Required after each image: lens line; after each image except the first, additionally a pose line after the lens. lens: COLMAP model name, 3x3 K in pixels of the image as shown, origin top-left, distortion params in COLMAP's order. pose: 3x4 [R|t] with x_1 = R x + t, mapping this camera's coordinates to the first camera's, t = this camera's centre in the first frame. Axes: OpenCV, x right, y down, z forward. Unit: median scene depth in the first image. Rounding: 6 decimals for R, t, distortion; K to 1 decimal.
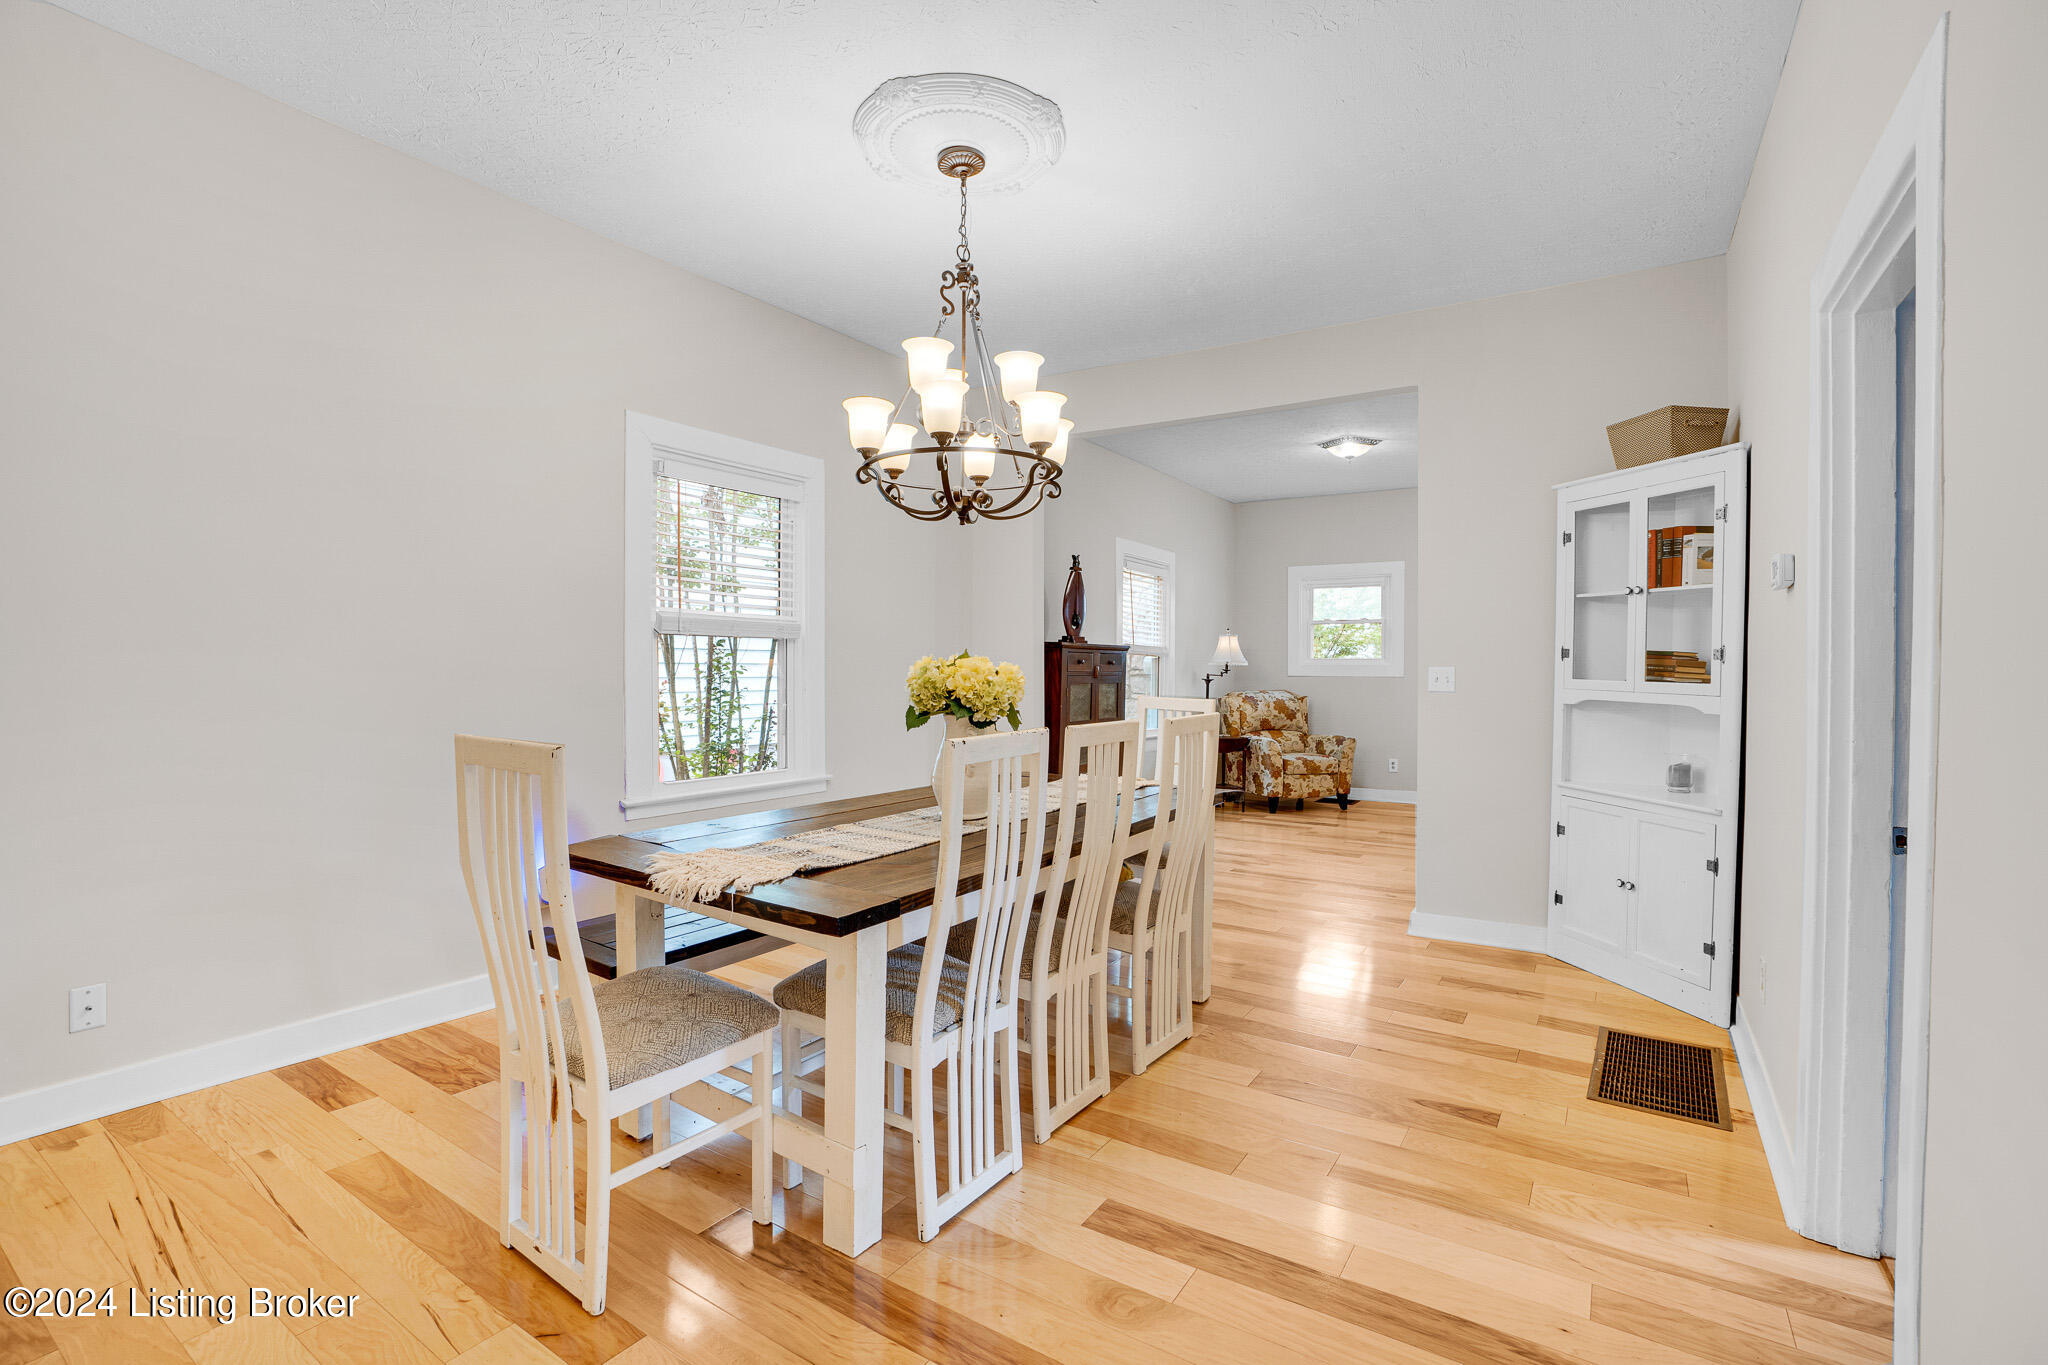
lens RADIAL K [[944.5, 0, 1008.6], [0, 944.5, 684.2], [0, 0, 1]] dist [-0.023814, 0.000973]
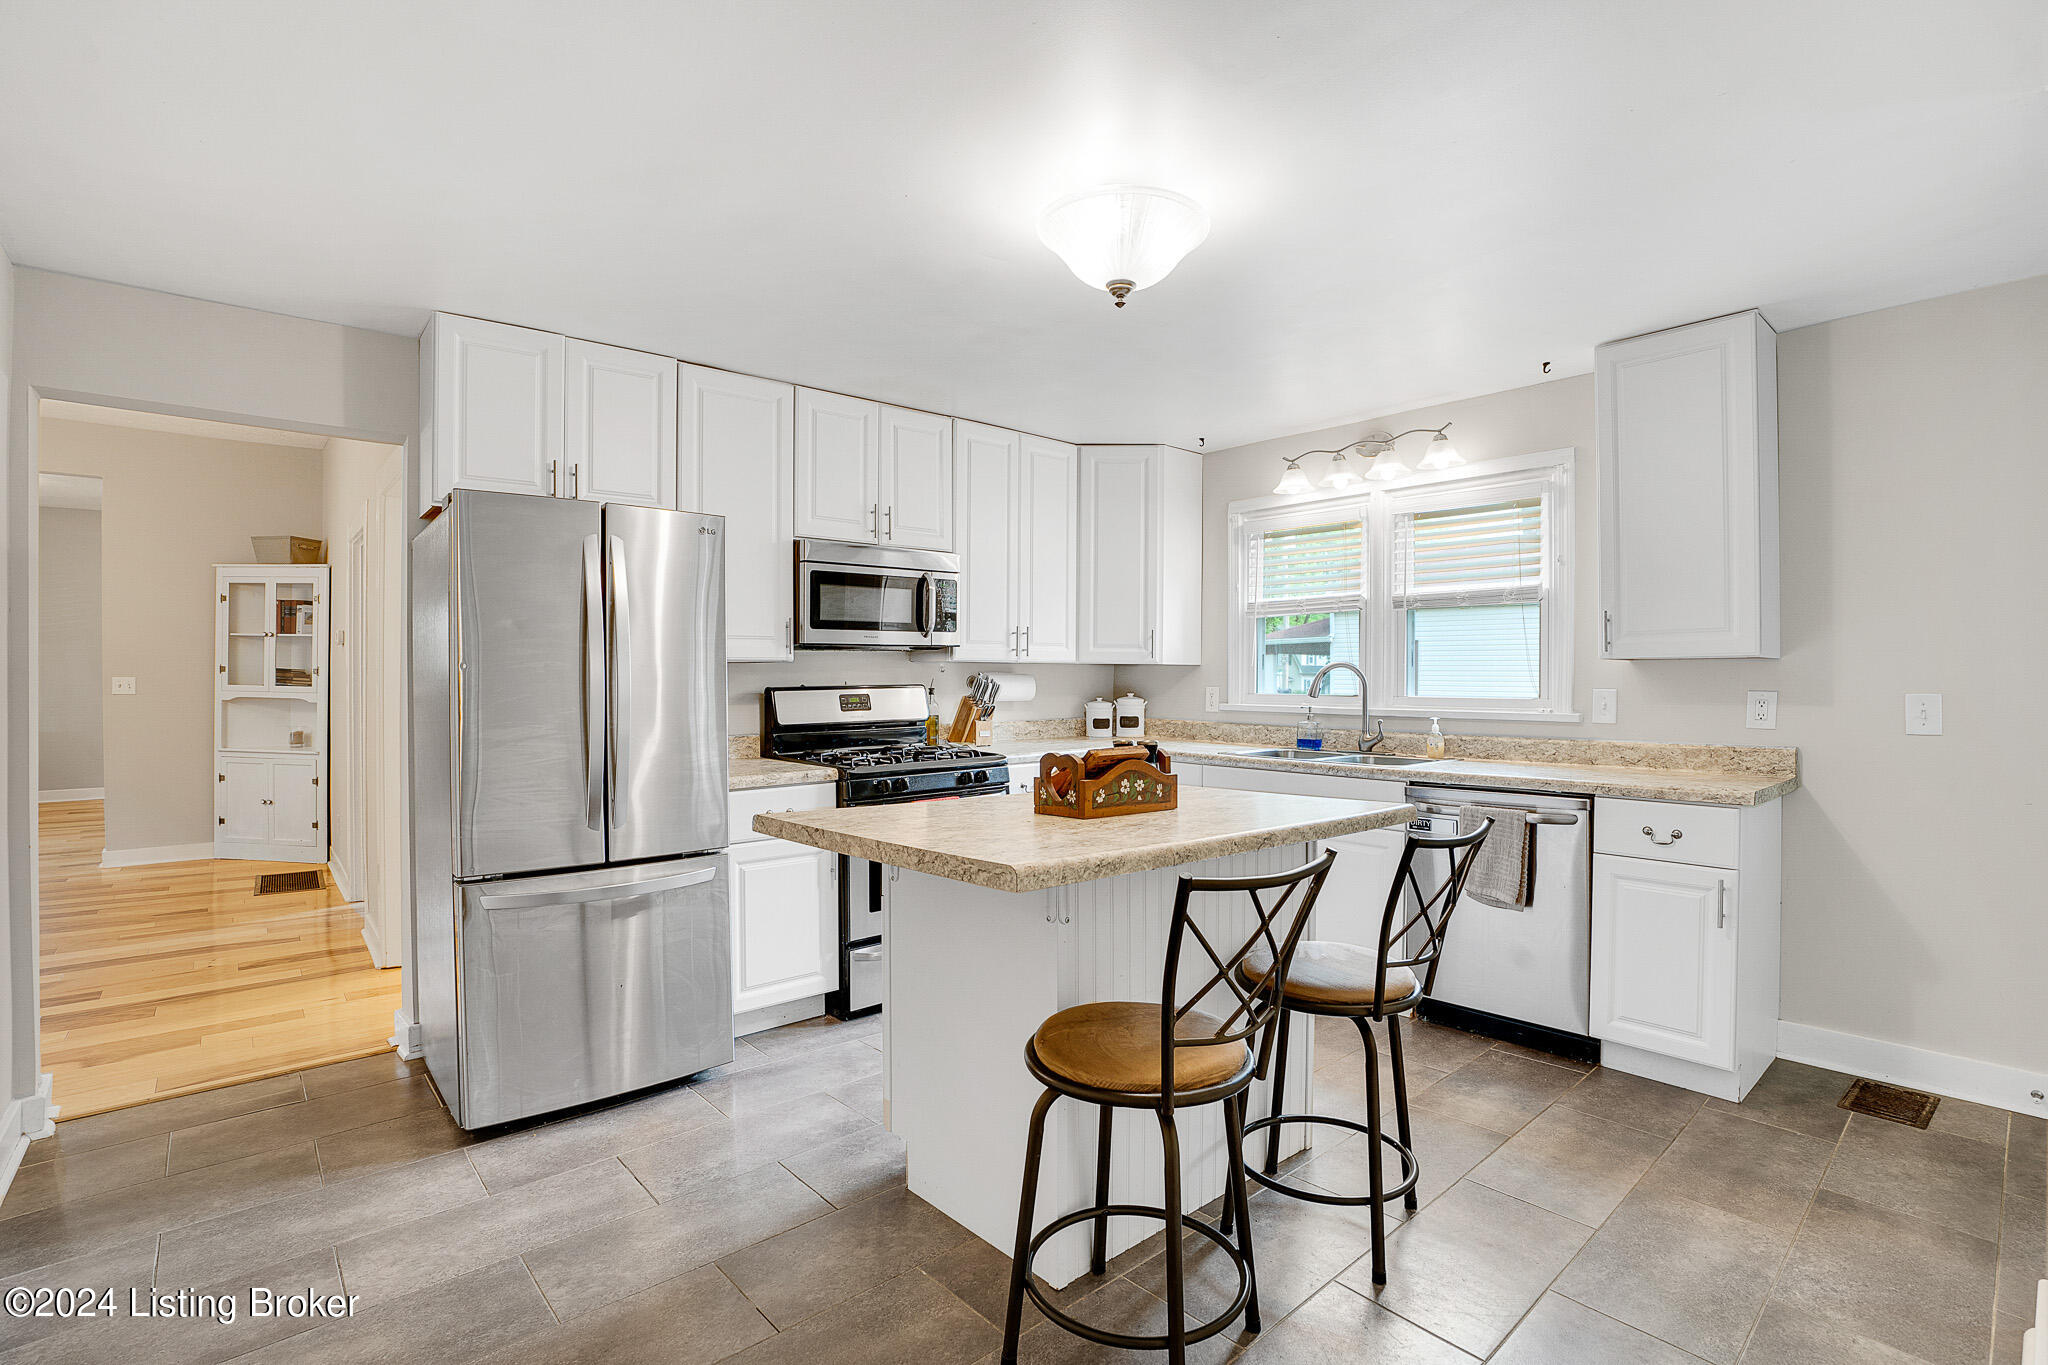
lens RADIAL K [[944.5, 0, 1017.2], [0, 944.5, 685.4], [0, 0, 1]] dist [-0.023814, 0.000973]
pose [[0.269282, -0.005014, 0.963048, -0.642416], [0.014435, 0.999895, 0.001170, 0.014680], [-0.962953, 0.013586, 0.269326, -0.833745]]
